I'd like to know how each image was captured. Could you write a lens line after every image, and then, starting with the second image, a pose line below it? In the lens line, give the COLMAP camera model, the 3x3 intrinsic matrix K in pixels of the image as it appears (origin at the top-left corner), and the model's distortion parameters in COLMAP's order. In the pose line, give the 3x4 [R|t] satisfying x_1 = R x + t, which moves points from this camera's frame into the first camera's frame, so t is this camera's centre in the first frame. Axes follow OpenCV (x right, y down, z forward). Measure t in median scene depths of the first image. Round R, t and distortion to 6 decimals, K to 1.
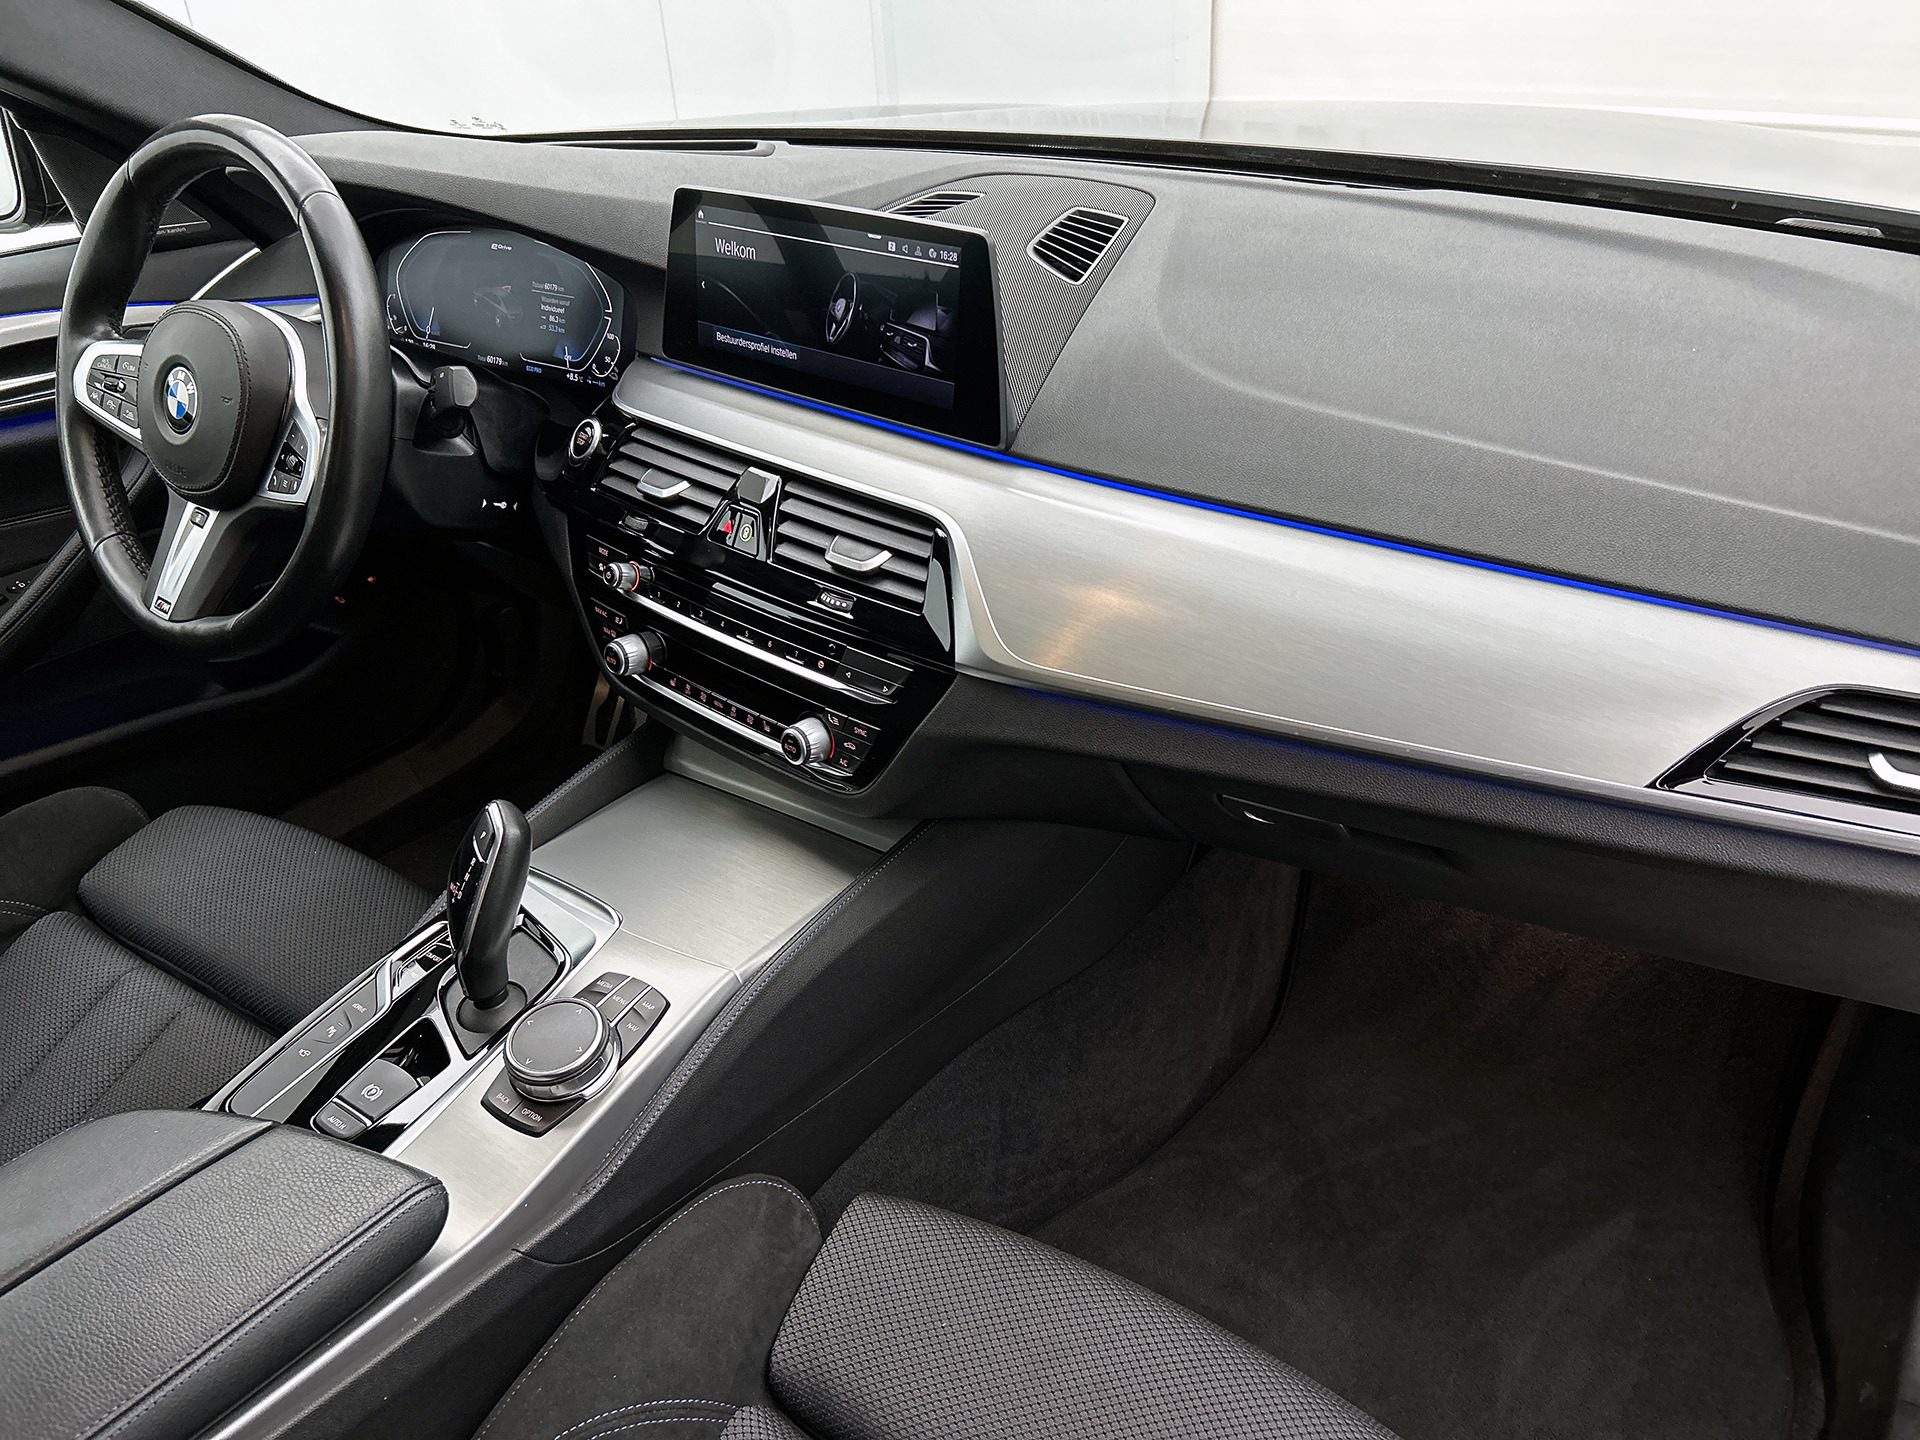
lens RADIAL K [[1419.4, 0, 960.0], [0, 1419.4, 720.0], [0, 0, 1]] dist [0.030826, -0.005630]
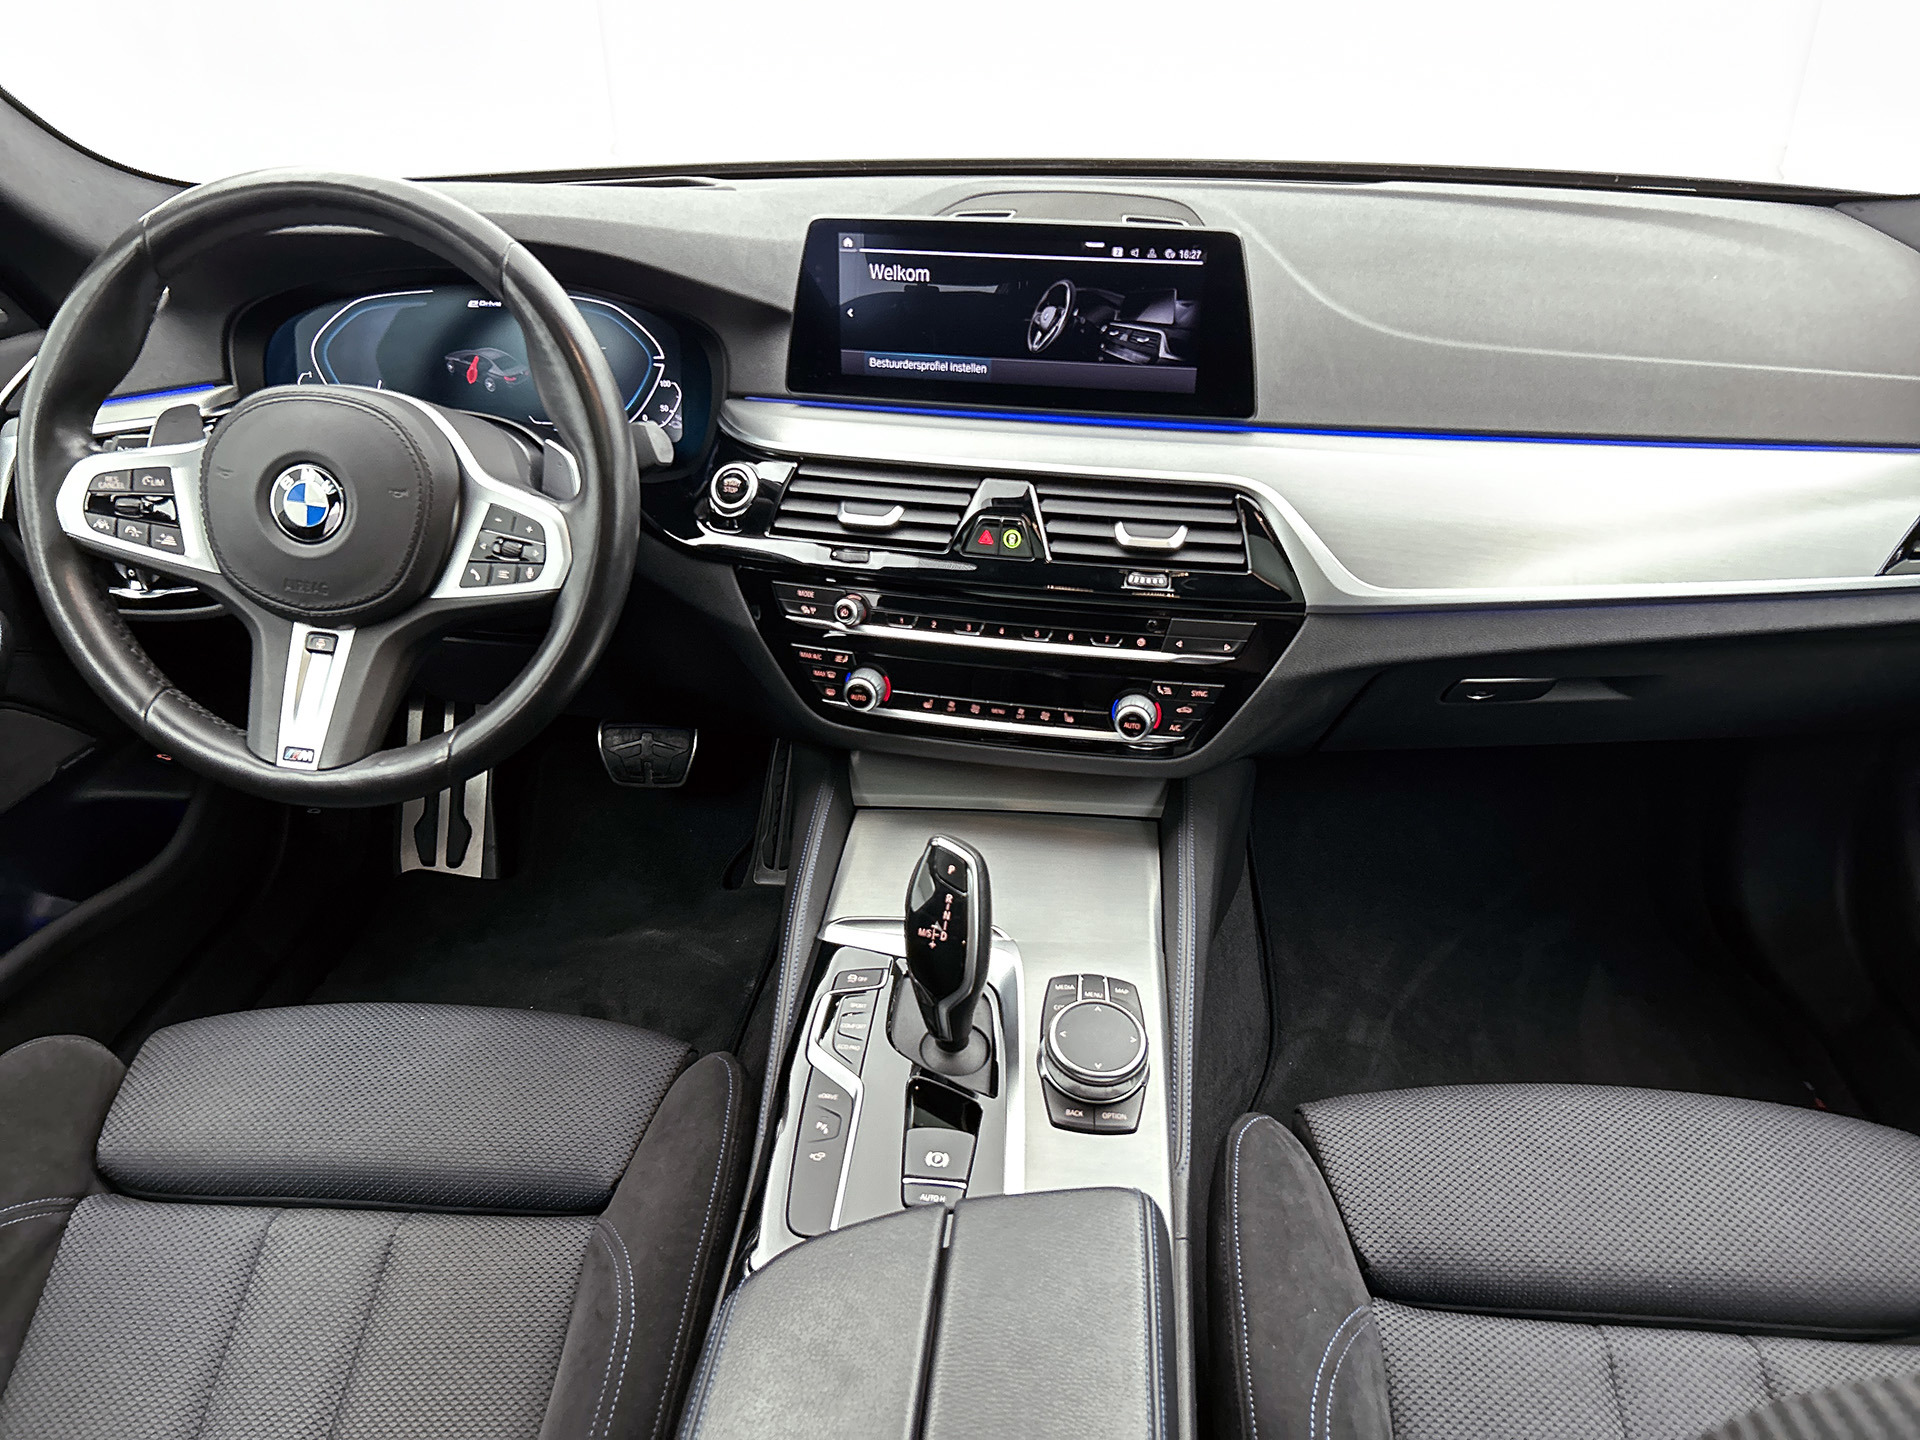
lens RADIAL K [[1419.4, 0, 960.0], [0, 1419.4, 720.0], [0, 0, 1]] dist [0.030826, -0.005630]
pose [[0.867953, -0.214360, 0.448004, -0.694124], [0.227626, 0.973434, 0.024770, -0.038973], [-0.441412, 0.080478, 0.893688, 0.109786]]
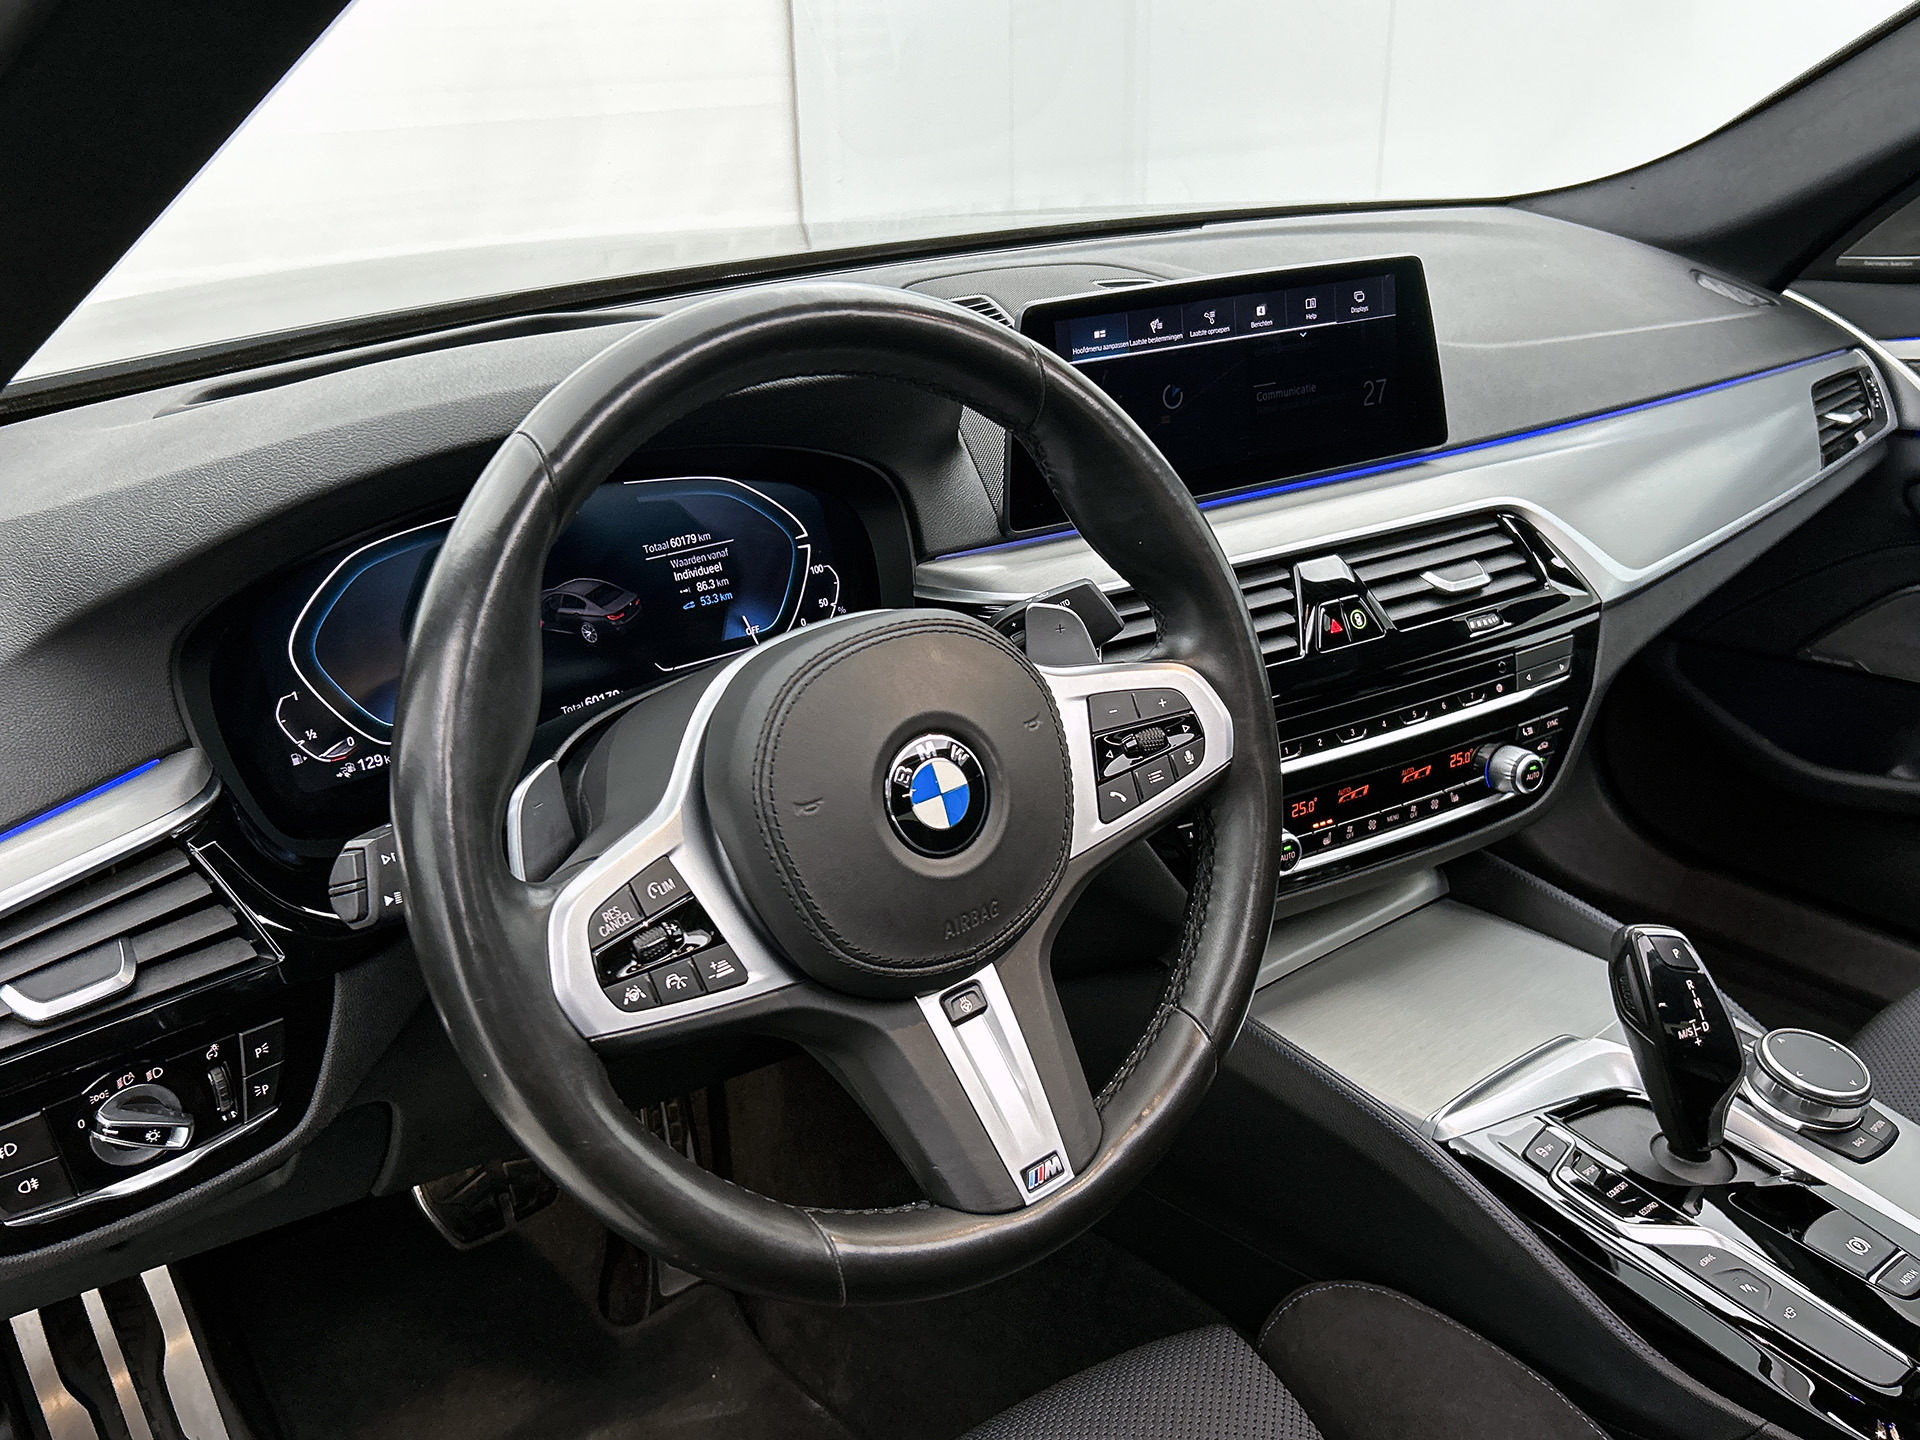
lens RADIAL K [[1707.5, 0, 960.0], [0, 1707.5, 720.0], [0, 0, 1]] dist [0.131624, -0.250668]
pose [[0.282590, -0.333535, 0.899387, -1.245620], [0.501516, 0.850622, 0.157873, -0.384017], [-0.817695, 0.406444, 0.407650, 0.815120]]
